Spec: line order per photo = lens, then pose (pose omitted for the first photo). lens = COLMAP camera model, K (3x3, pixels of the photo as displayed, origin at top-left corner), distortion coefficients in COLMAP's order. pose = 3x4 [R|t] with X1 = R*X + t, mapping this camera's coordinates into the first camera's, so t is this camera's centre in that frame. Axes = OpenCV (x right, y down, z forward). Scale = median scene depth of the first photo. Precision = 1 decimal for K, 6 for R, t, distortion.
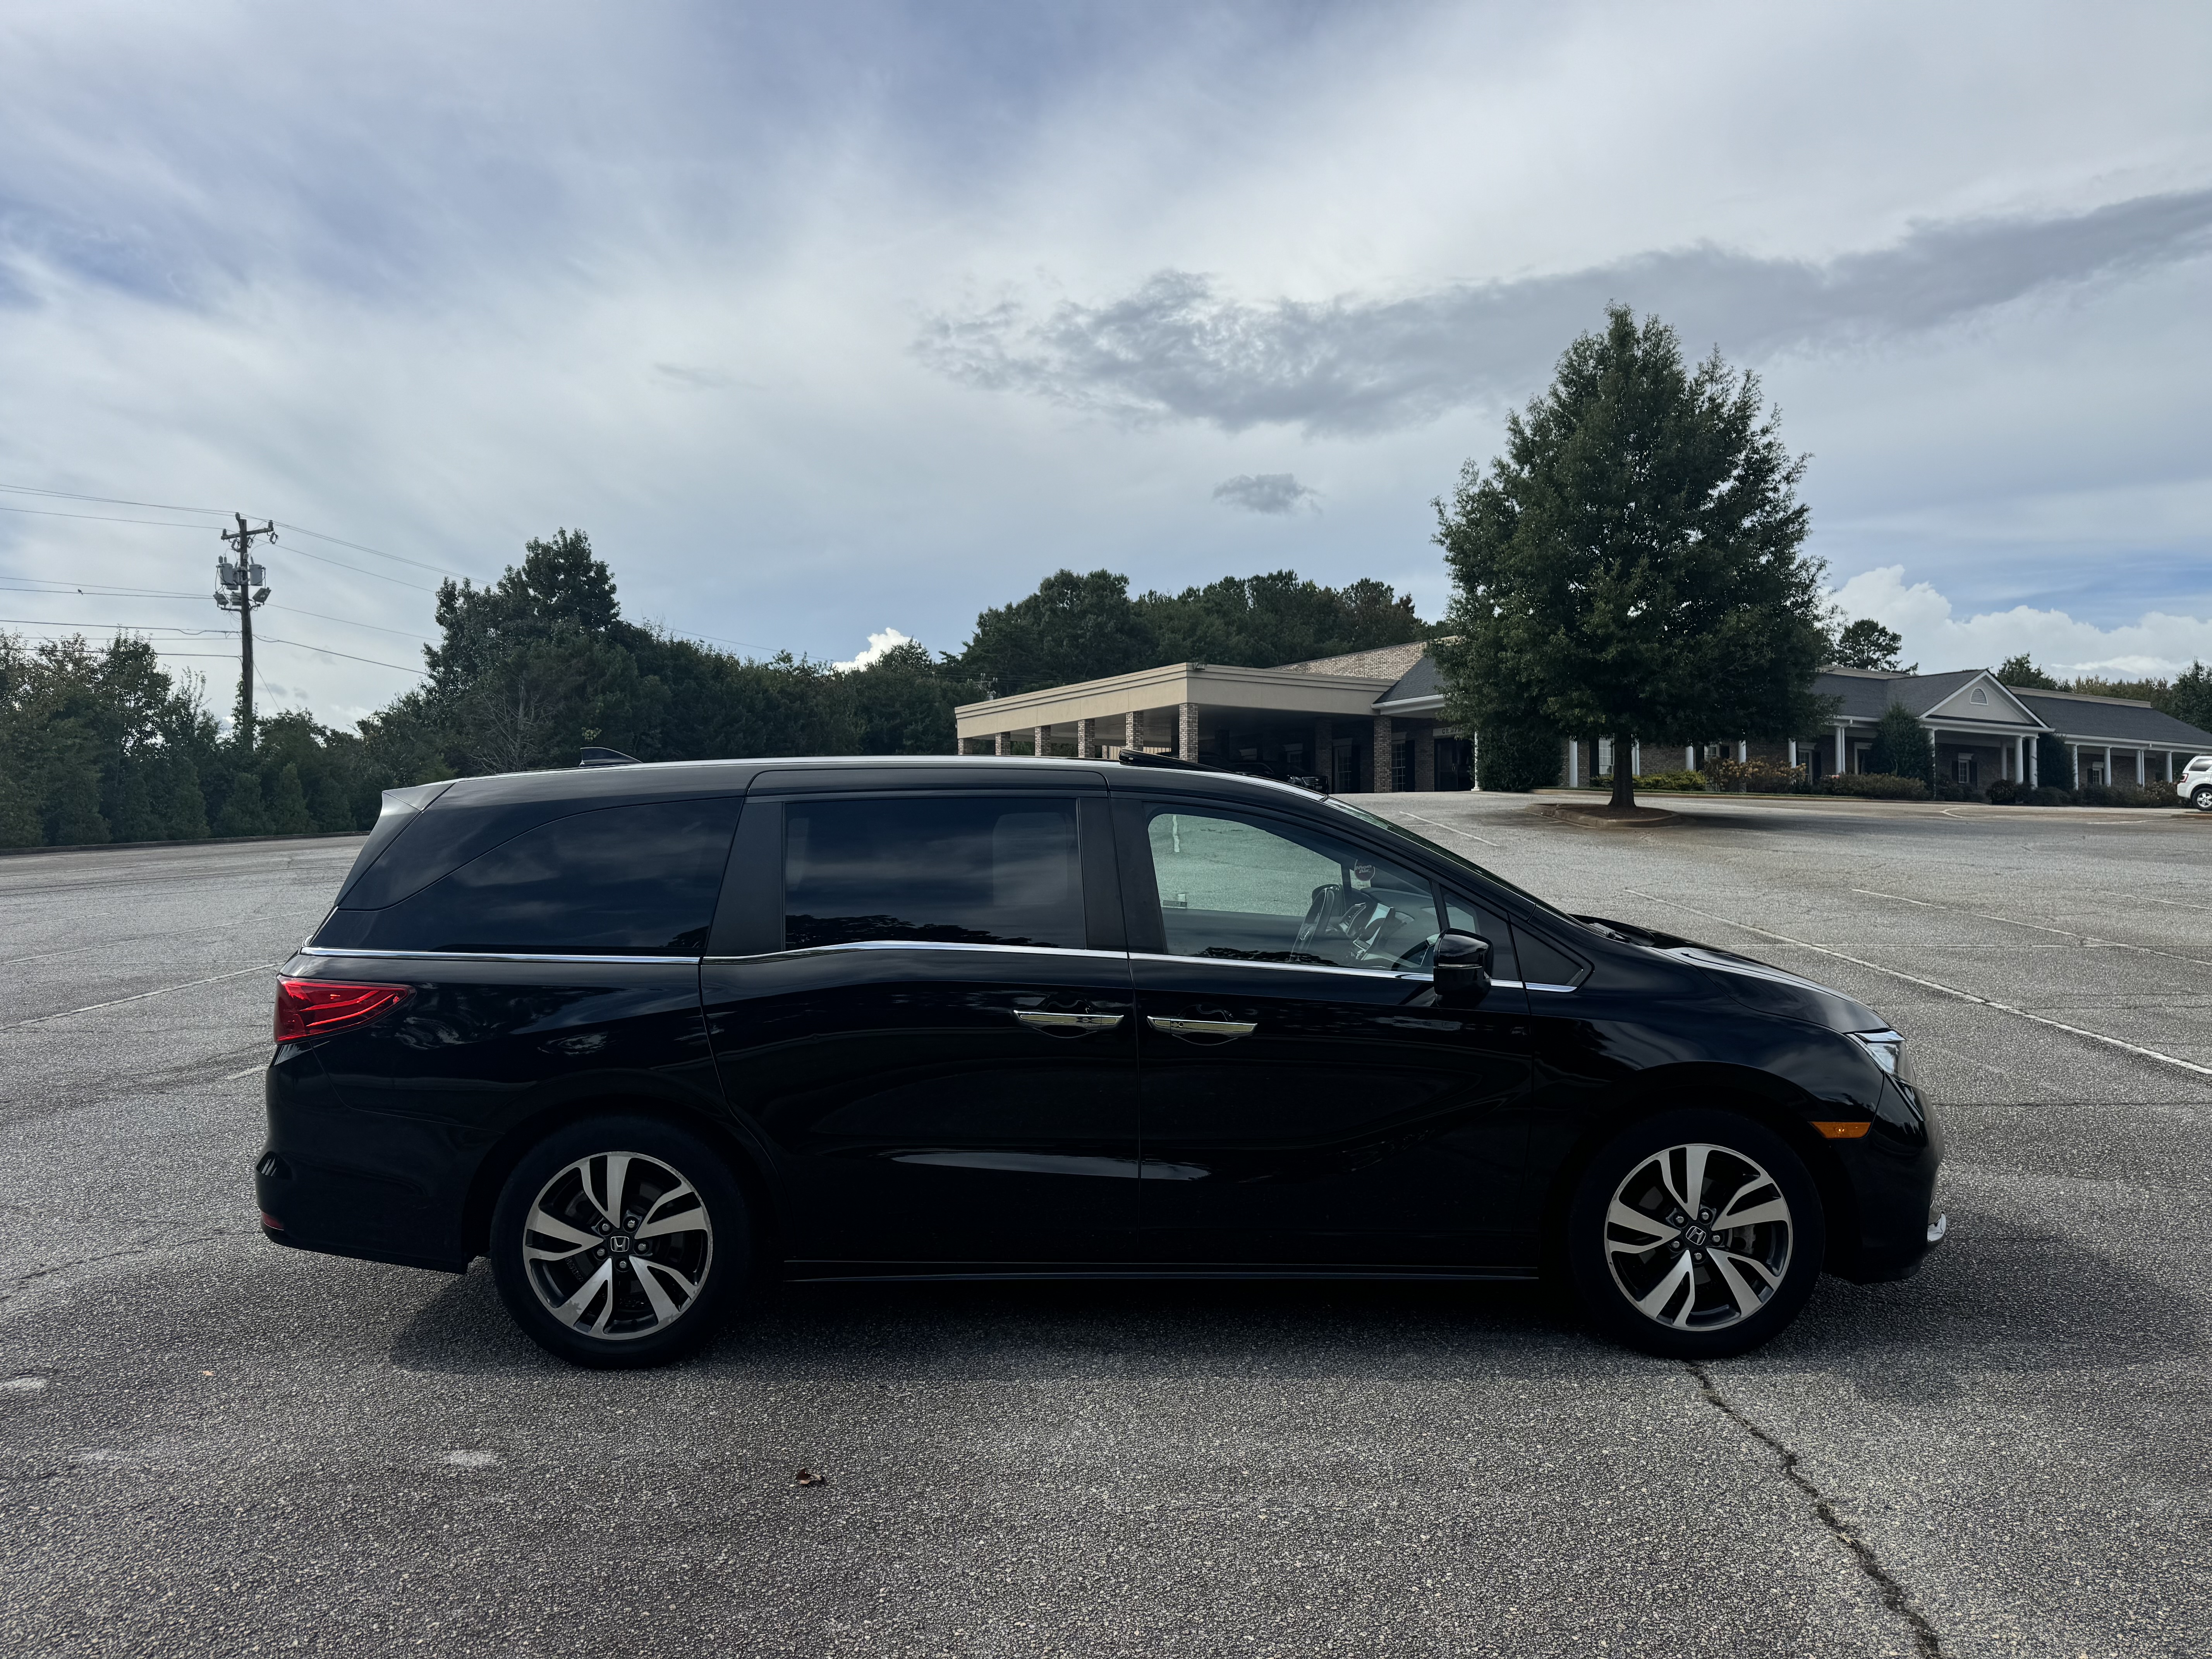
lens RADIAL K [[1508.6, 0, 1086.3], [0, 1508.6, 890.8], [0, 0, 1]] dist [0.000472, -0.006021]
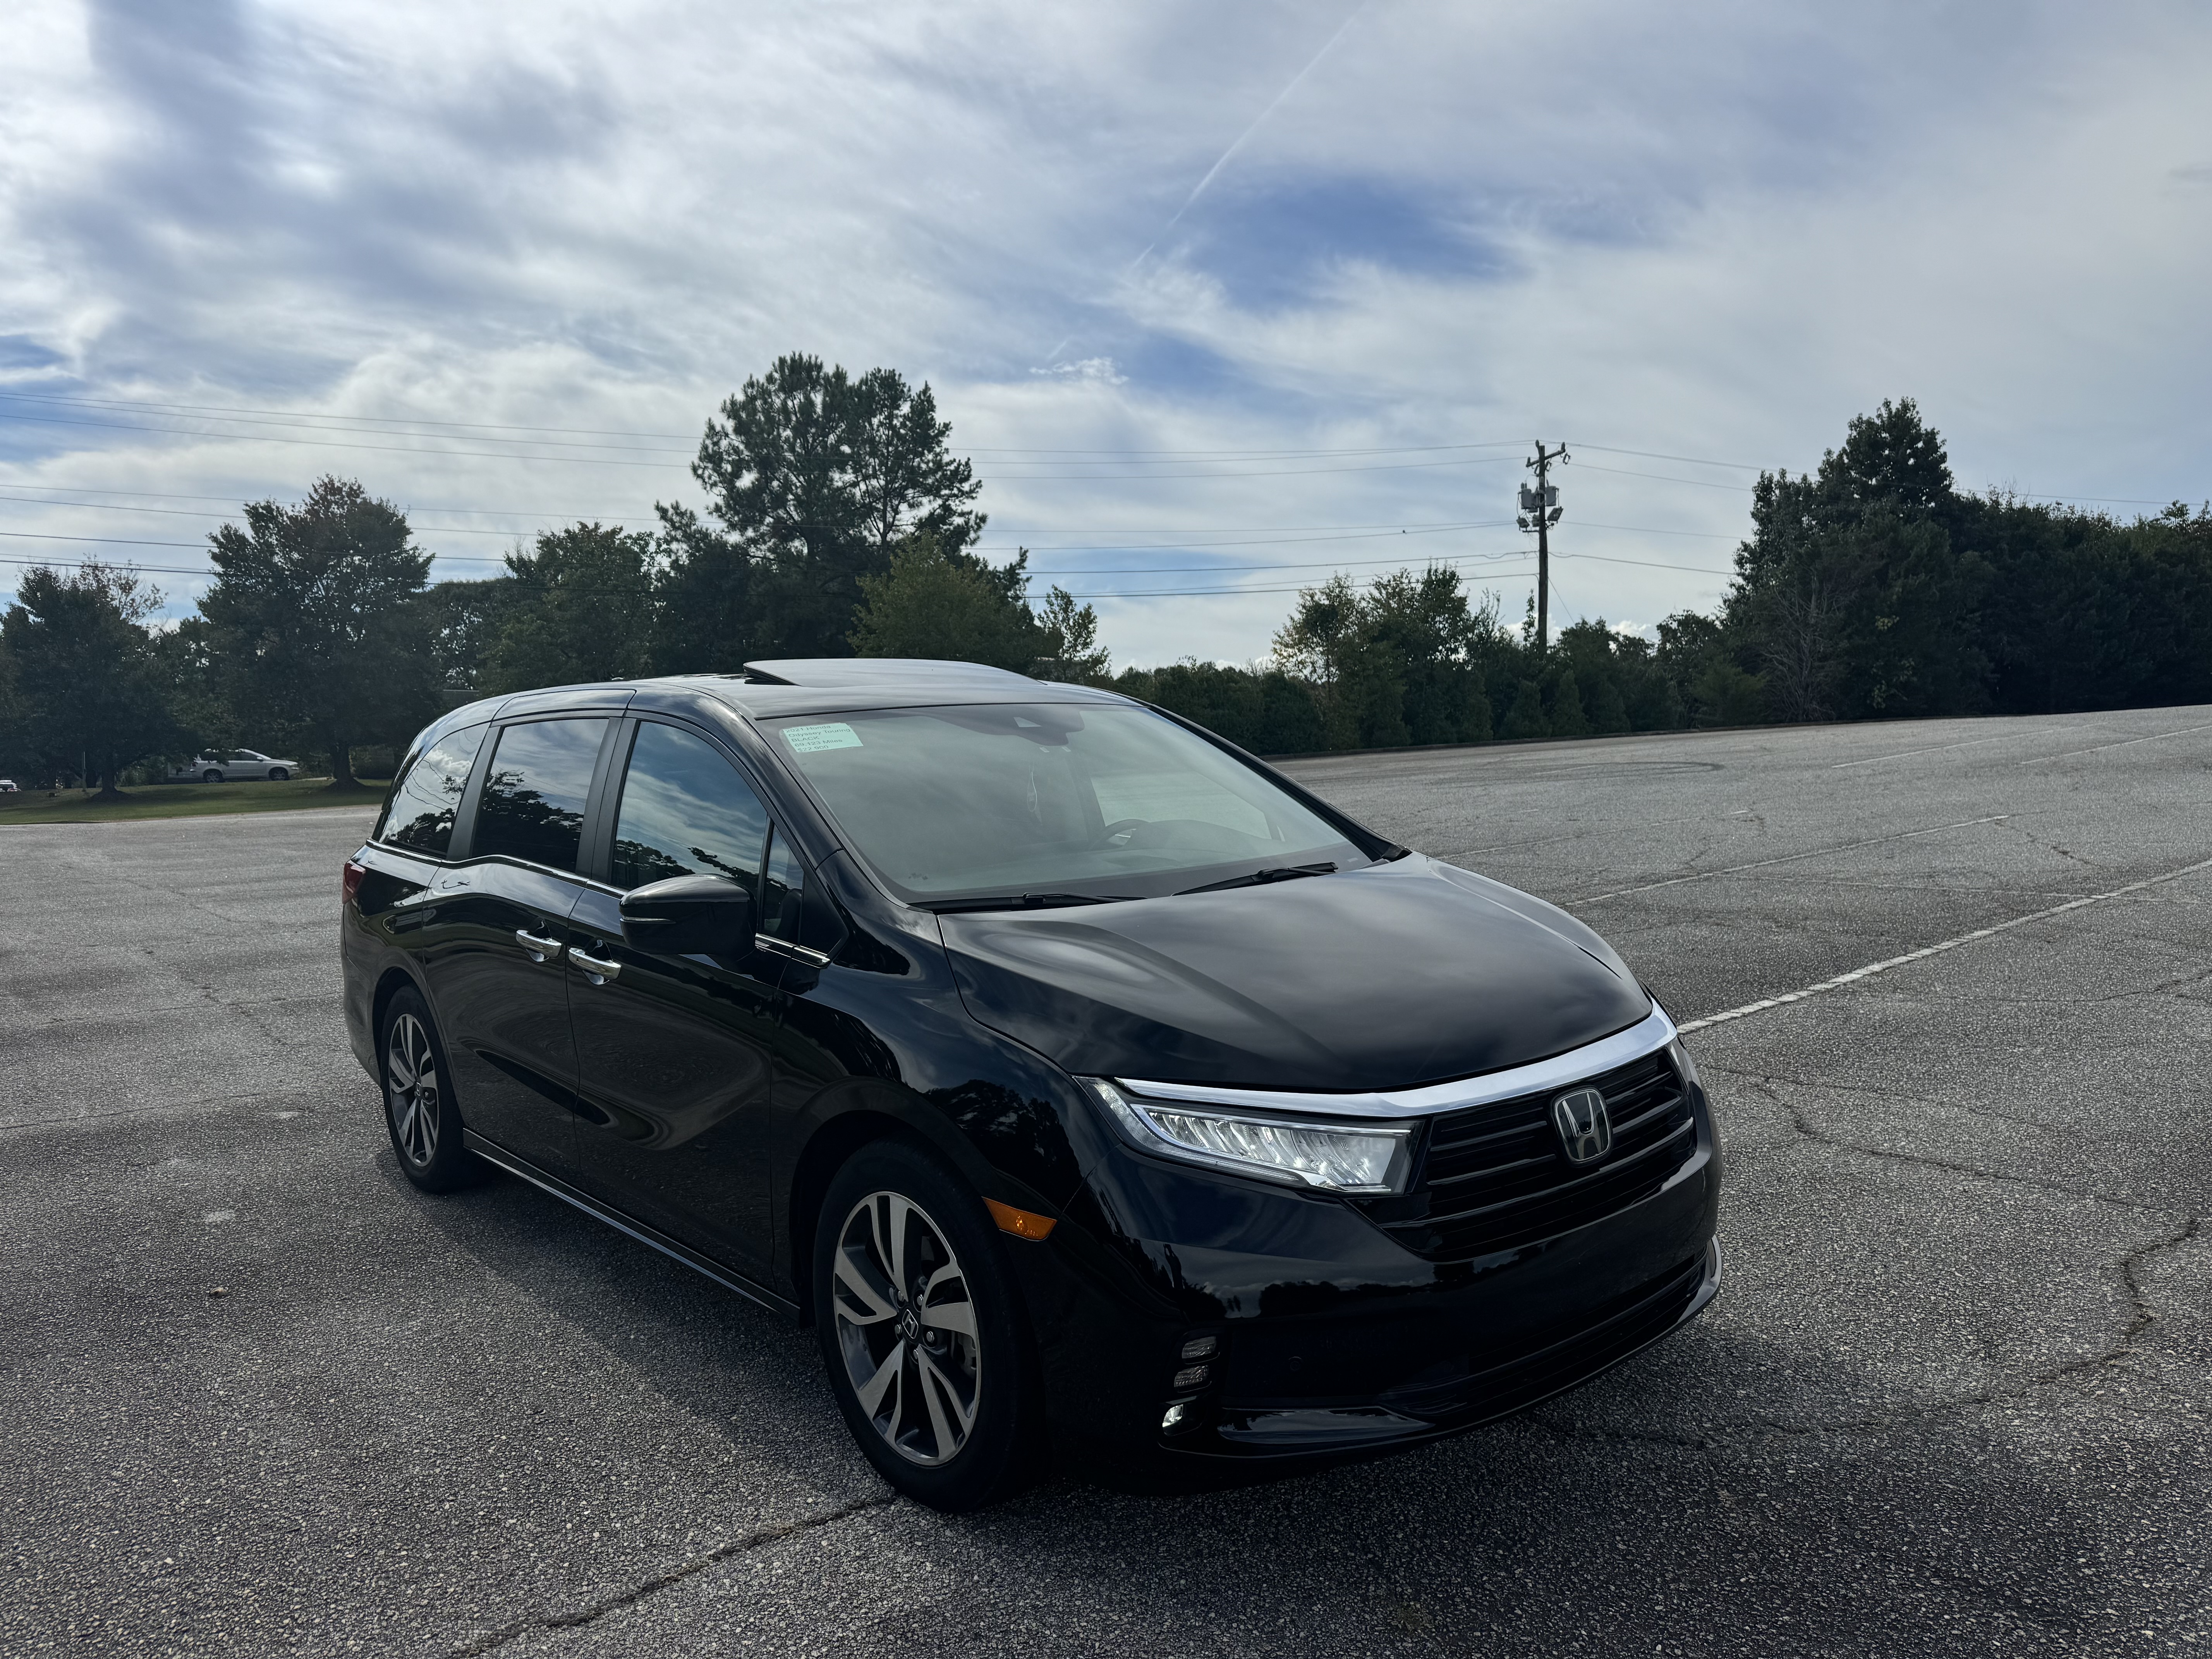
lens RADIAL K [[1547.8, 0, 1176.4], [0, 1547.8, 826.9], [0, 0, 1]] dist [-0.005008, -0.001052]
pose [[0.652566, 0.033922, -0.756972, 0.093076], [-0.016098, 0.999393, 0.030908, -0.002409], [0.757561, -0.007983, 0.652716, 0.057220]]
